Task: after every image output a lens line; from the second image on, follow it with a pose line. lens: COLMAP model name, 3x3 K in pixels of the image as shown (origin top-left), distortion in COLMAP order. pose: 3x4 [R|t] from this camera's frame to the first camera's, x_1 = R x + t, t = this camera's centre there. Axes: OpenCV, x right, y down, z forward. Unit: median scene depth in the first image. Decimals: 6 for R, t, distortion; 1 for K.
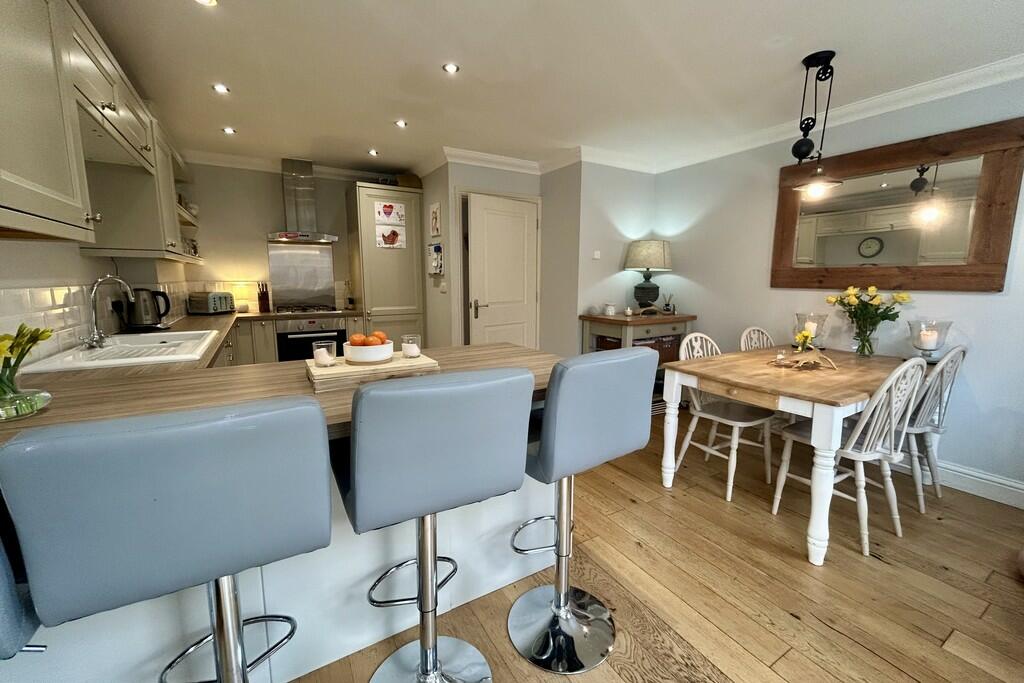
lens RADIAL K [[416.0, 0, 511.3], [0, 416.0, 339.2], [0, 0, 1]] dist [-0.001394, -0.000219]
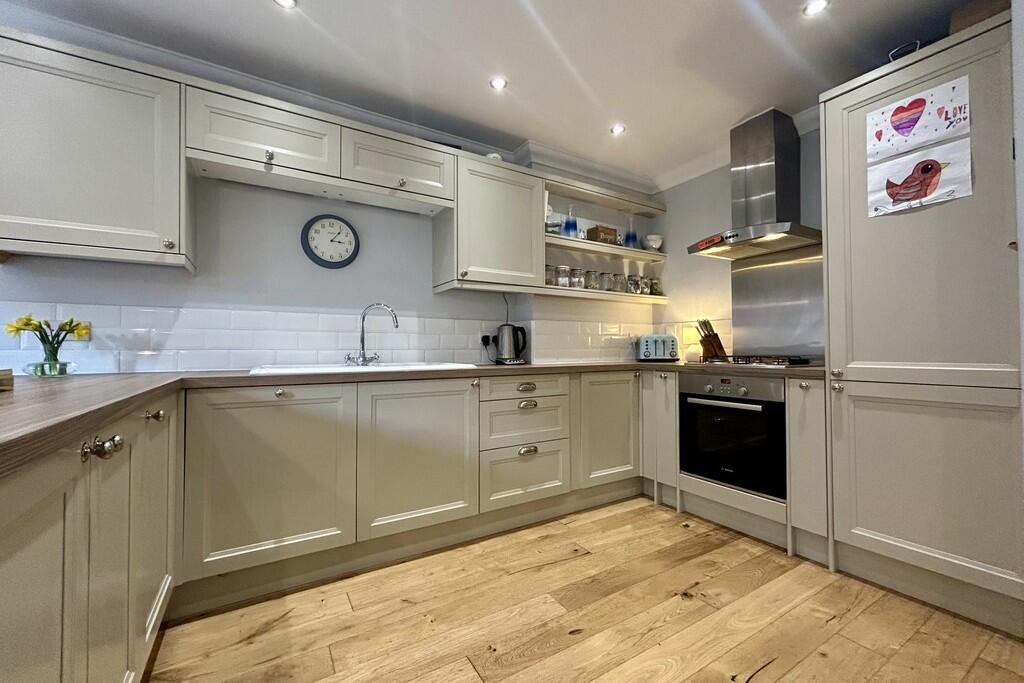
lens RADIAL K [[416.0, 0, 513.1], [0, 416.0, 342.3], [0, 0, 1]] dist [-0.001394, -0.000219]
pose [[0.016494, -0.022227, -0.999617, 0.085092], [-0.148674, 0.988584, -0.024435, -0.034385], [0.988749, 0.149020, 0.013001, 0.660047]]
